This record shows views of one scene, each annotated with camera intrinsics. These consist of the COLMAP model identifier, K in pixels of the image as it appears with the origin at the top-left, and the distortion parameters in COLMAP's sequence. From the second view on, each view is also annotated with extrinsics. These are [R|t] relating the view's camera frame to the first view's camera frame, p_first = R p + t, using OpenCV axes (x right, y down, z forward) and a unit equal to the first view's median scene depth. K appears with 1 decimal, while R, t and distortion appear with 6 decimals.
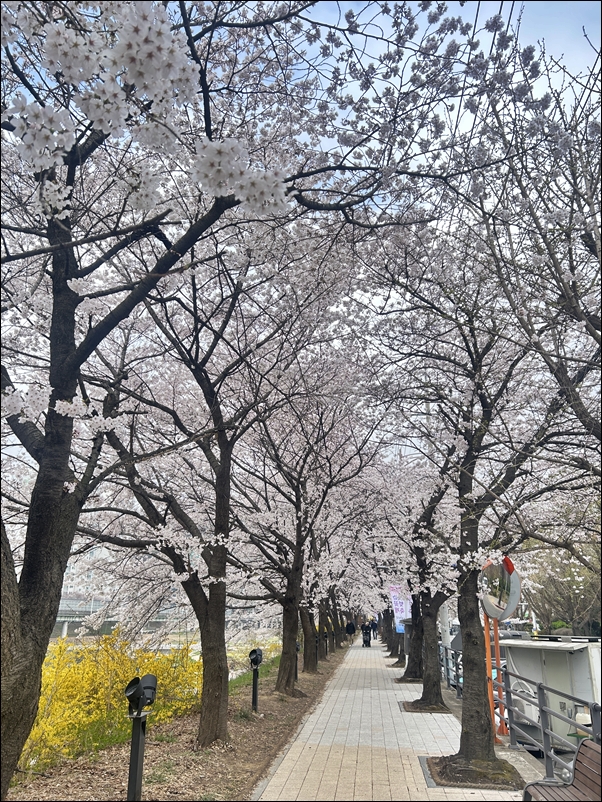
lens RADIAL K [[597.2, 0, 301.0], [0, 597.2, 401.0], [0, 0, 1]] dist [0.004542, 0.002184]
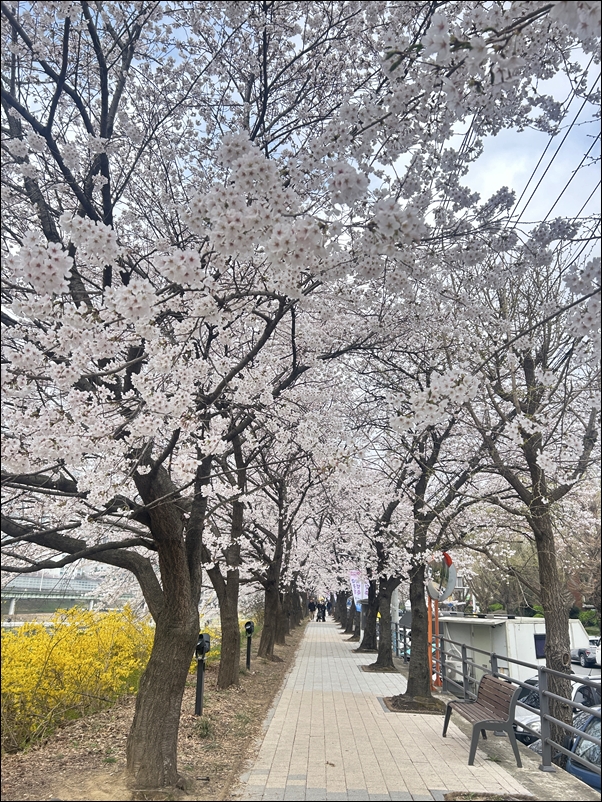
lens RADIAL K [[597.2, 0, 301.0], [0, 597.2, 401.0], [0, 0, 1]] dist [0.004542, 0.002184]
pose [[0.996835, 0.036758, 0.070487, -0.065223], [-0.038806, 0.998857, 0.027910, -0.078899], [-0.069381, -0.030557, 0.997122, -0.222837]]
